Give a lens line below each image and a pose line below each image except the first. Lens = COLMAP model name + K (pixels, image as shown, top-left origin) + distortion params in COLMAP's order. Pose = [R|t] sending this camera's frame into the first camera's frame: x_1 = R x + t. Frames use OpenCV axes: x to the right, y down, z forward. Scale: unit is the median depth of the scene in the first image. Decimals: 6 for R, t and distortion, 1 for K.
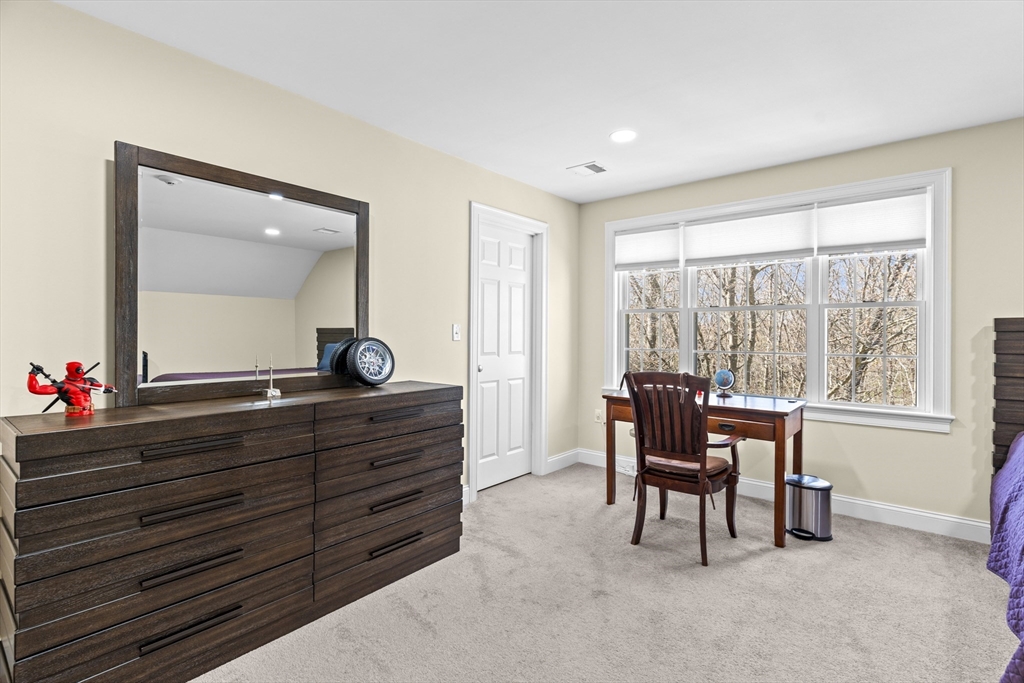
lens RADIAL K [[488.4, 0, 510.9], [0, 488.4, 335.4], [0, 0, 1]] dist [-0.000915, 0.000824]
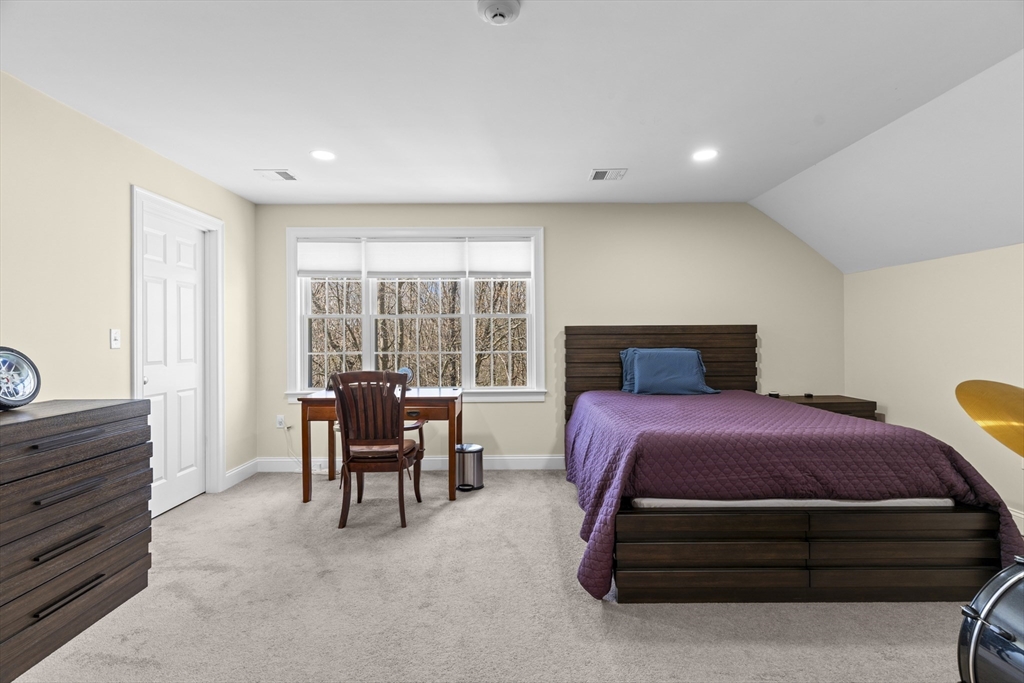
lens RADIAL K [[488.4, 0, 513.2], [0, 488.4, 338.5], [0, 0, 1]] dist [-0.000915, 0.000824]
pose [[0.762260, -0.010806, 0.647181, -0.164353], [0.011543, 0.999929, 0.003099, -0.001933], [-0.647168, 0.005108, 0.762330, -0.101060]]
